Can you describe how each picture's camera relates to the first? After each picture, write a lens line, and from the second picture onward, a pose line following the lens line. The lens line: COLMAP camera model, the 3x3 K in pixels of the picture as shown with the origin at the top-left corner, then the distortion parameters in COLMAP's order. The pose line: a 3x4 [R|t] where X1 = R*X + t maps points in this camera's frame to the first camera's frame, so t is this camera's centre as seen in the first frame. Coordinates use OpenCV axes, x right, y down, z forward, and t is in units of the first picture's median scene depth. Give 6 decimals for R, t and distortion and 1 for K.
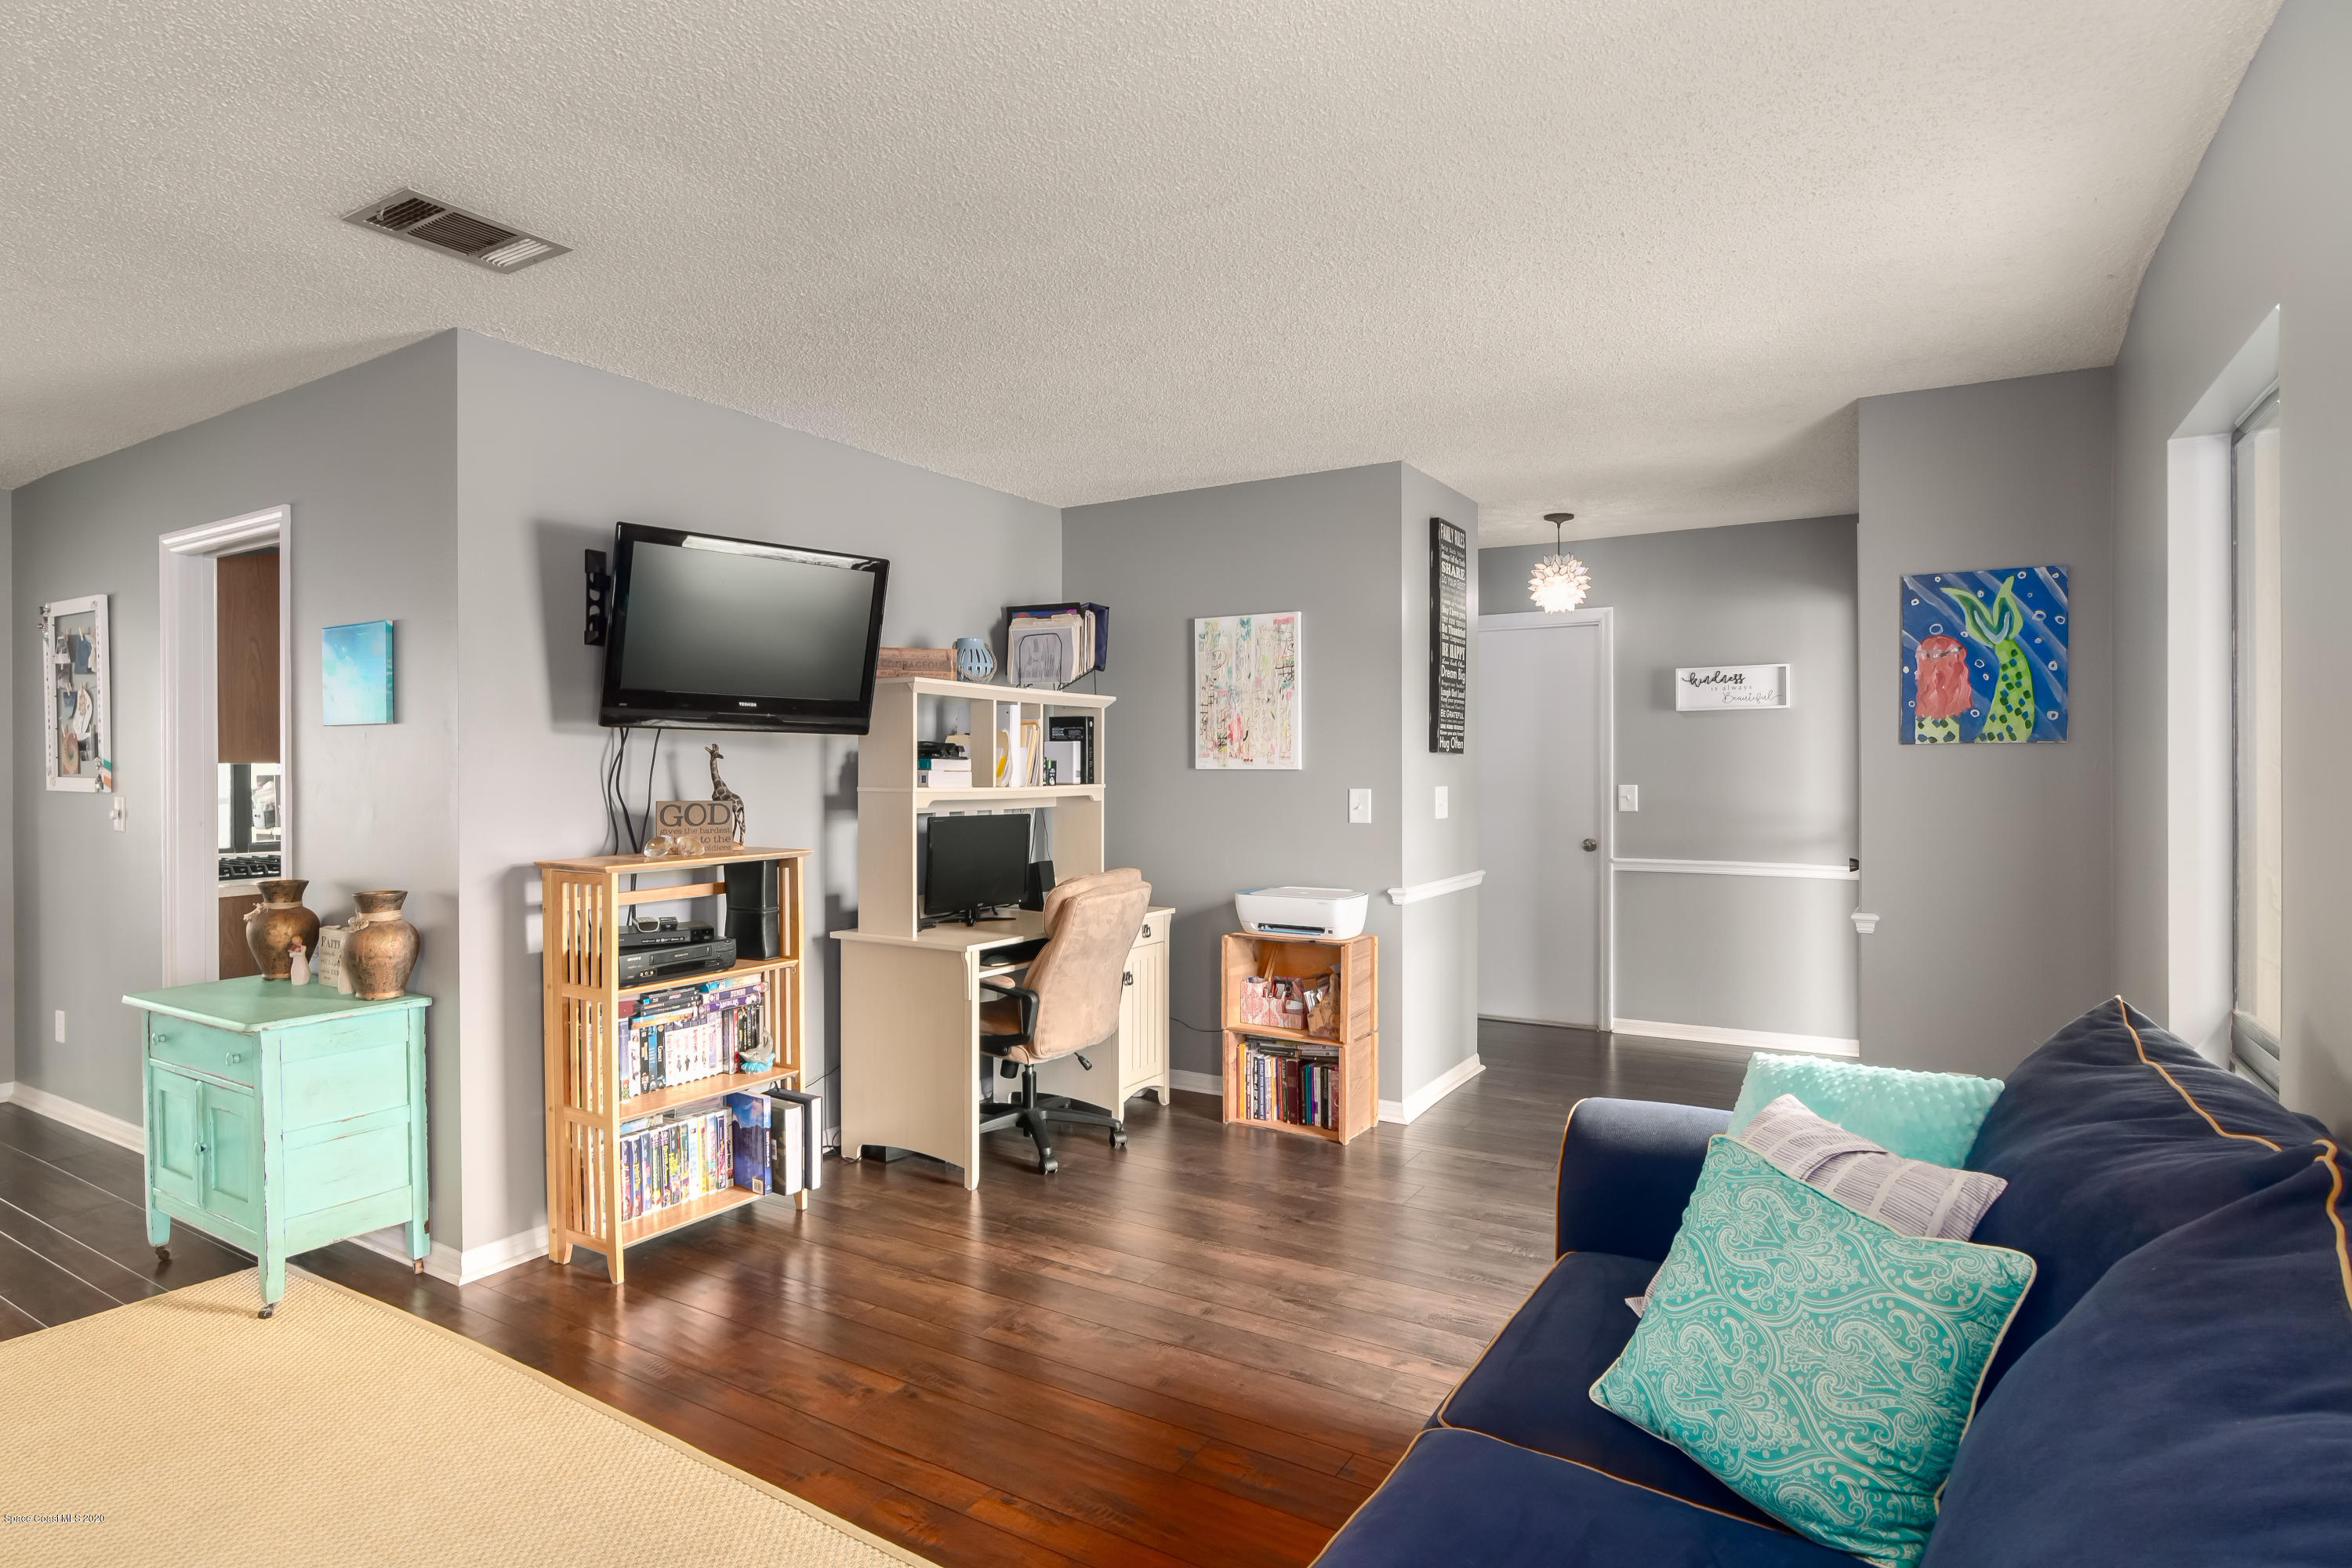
lens RADIAL K [[1214.9, 0, 1167.0], [0, 1214.9, 767.8], [0, 0, 1]] dist [-0.005695, -0.000614]
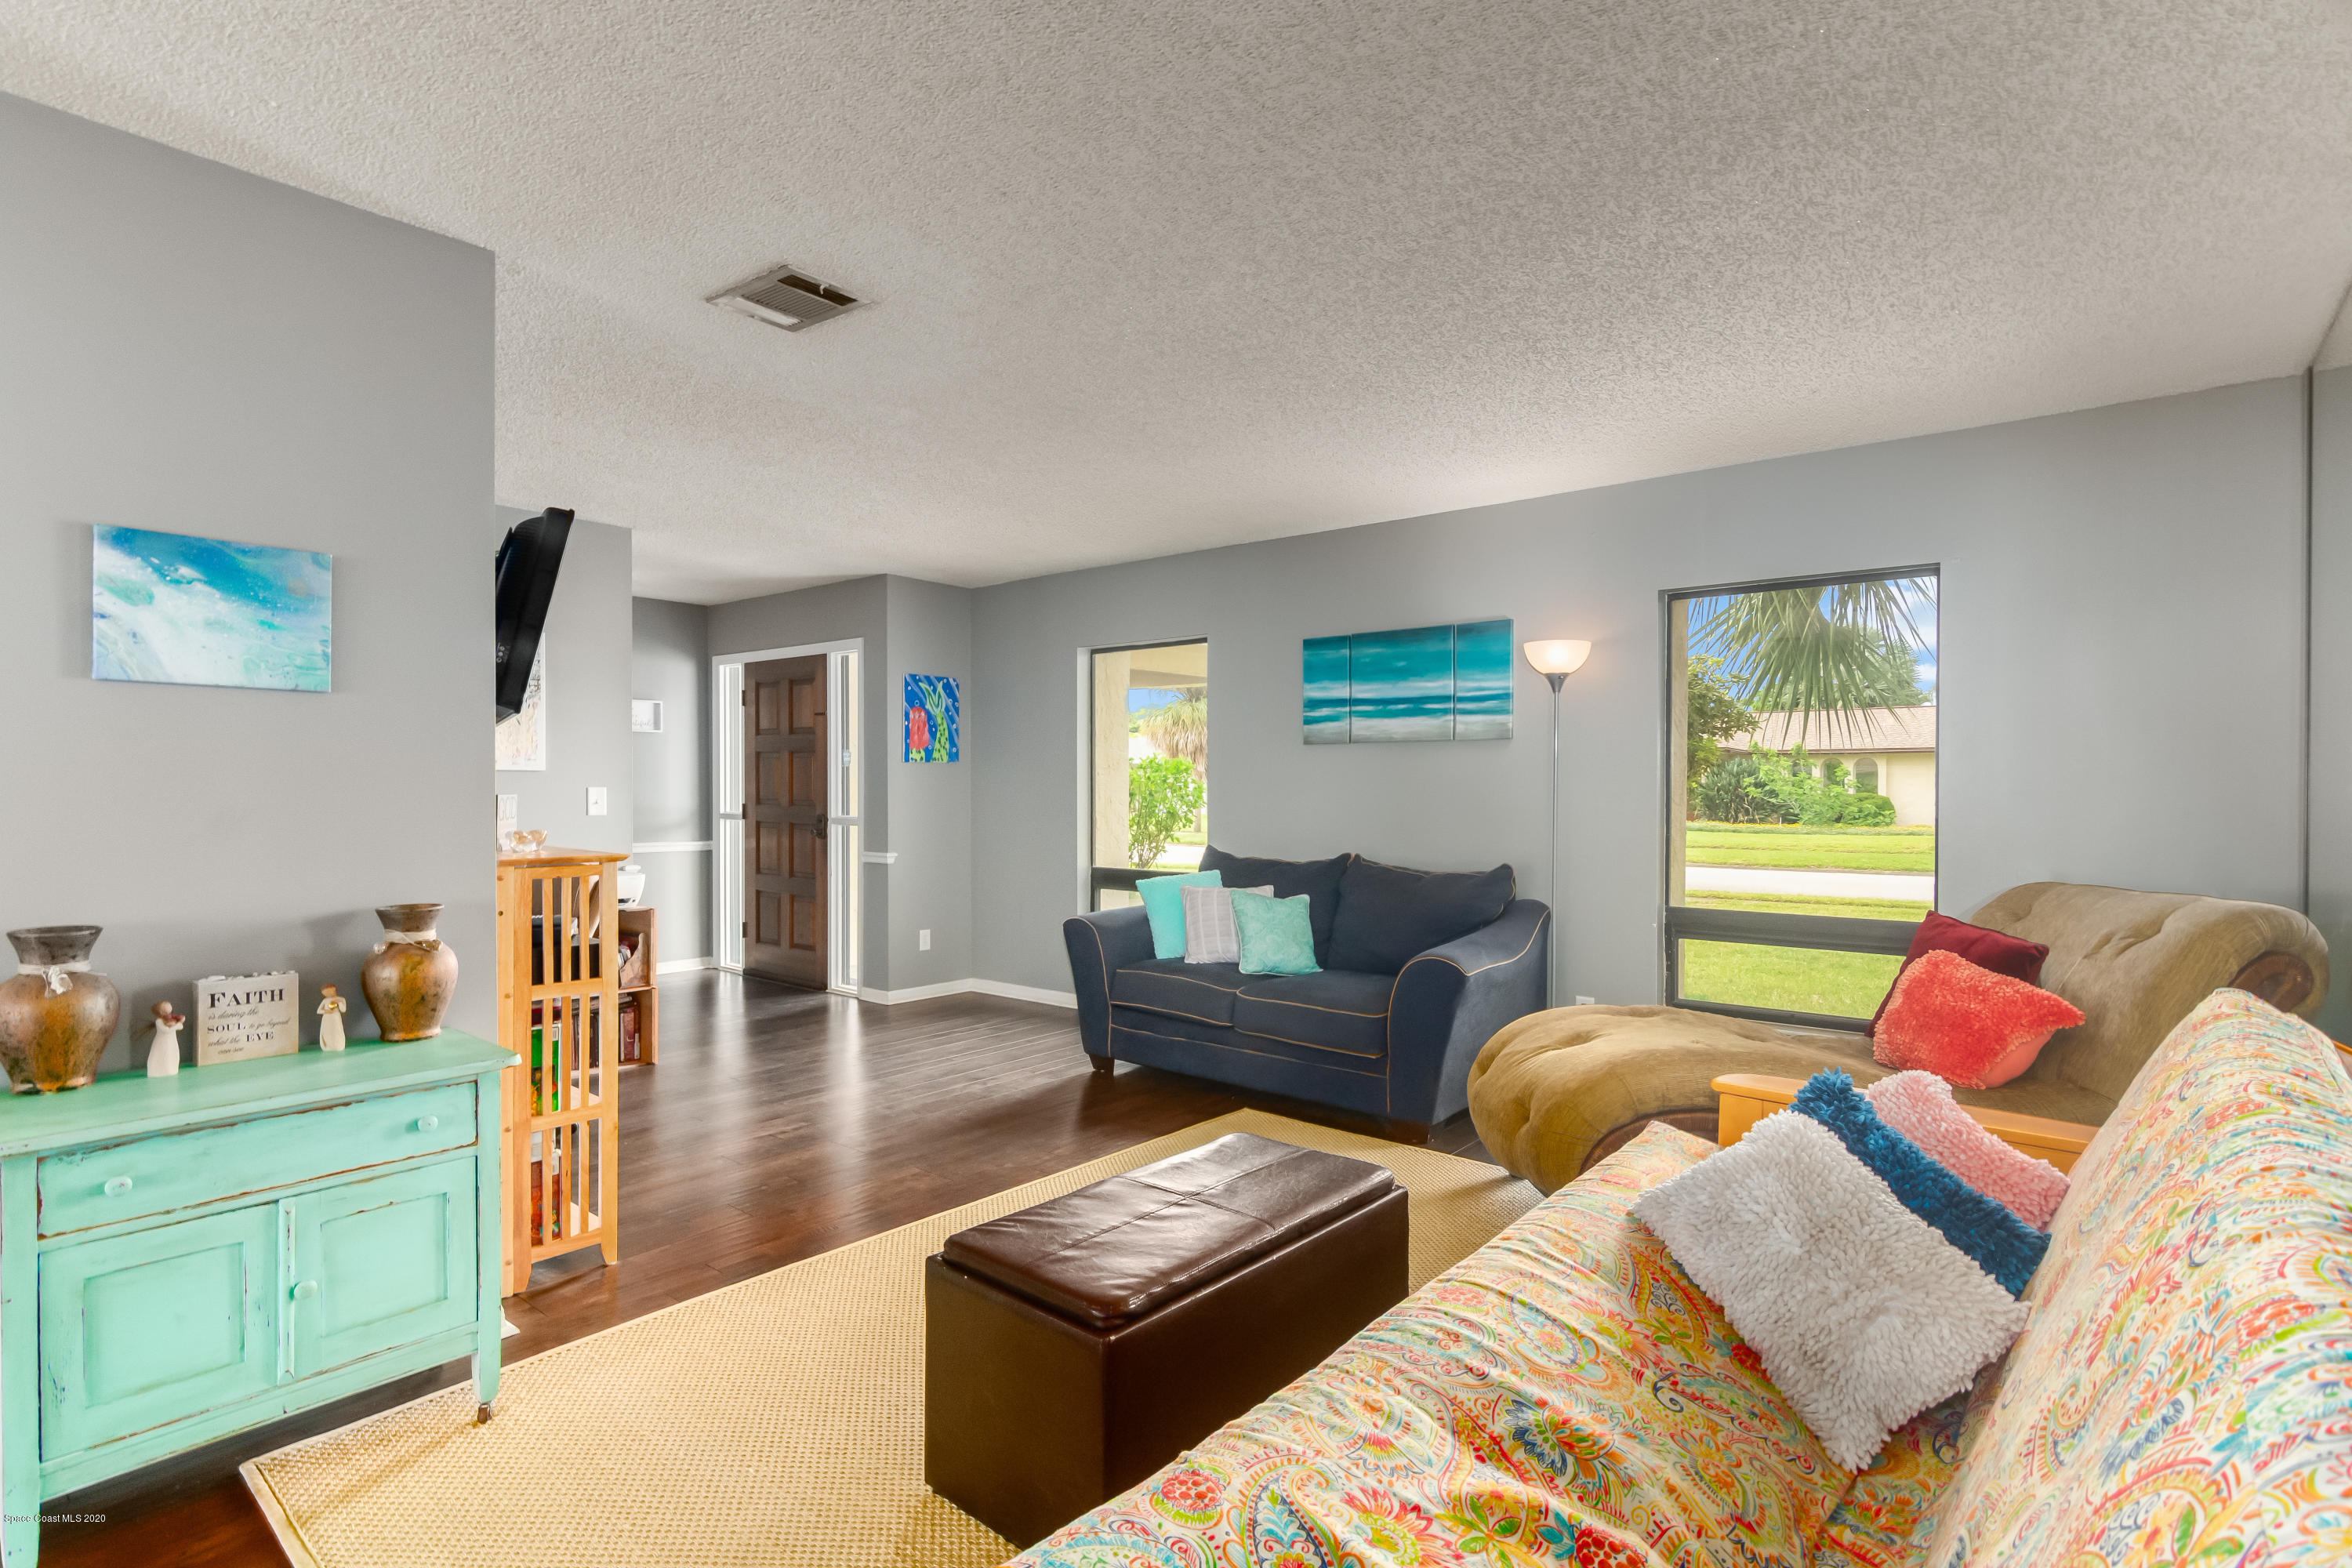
lens RADIAL K [[1214.9, 0, 1173.6], [0, 1214.9, 787.5], [0, 0, 1]] dist [-0.005695, -0.000614]
pose [[0.111086, 0.000998, 0.993810, -1.304574], [-0.003360, 0.999994, -0.000628, 0.021603], [-0.993805, -0.003270, 0.111088, 0.385317]]
